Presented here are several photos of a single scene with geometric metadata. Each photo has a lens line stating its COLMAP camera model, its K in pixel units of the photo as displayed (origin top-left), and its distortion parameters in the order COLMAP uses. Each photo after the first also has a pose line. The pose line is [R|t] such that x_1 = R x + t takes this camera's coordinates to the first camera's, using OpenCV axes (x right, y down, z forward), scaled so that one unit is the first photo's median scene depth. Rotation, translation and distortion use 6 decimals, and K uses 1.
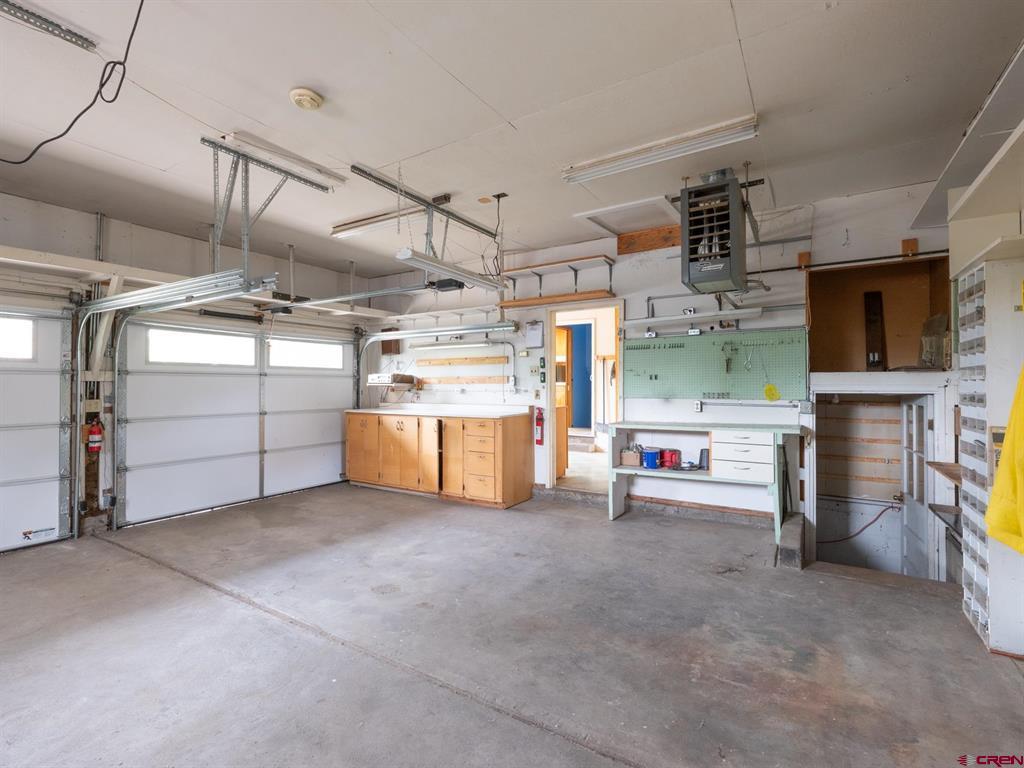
lens RADIAL K [[473.2, 0, 513.0], [0, 473.2, 382.3], [0, 0, 1]] dist [-0.003410, -0.000372]
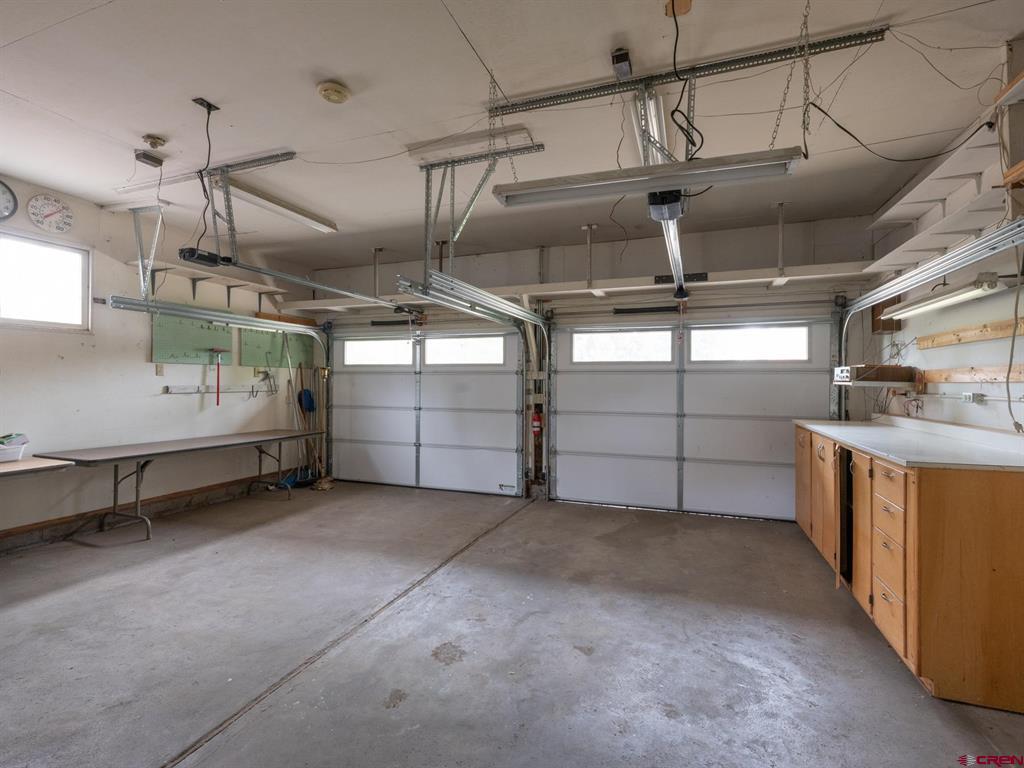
lens RADIAL K [[473.2, 0, 513.0], [0, 473.2, 382.3], [0, 0, 1]] dist [-0.003410, -0.000372]
pose [[0.204588, 0.003765, -0.978841, 0.366311], [0.002132, 0.999989, 0.004292, 0.000026], [0.978846, -0.002965, 0.204578, 0.705490]]
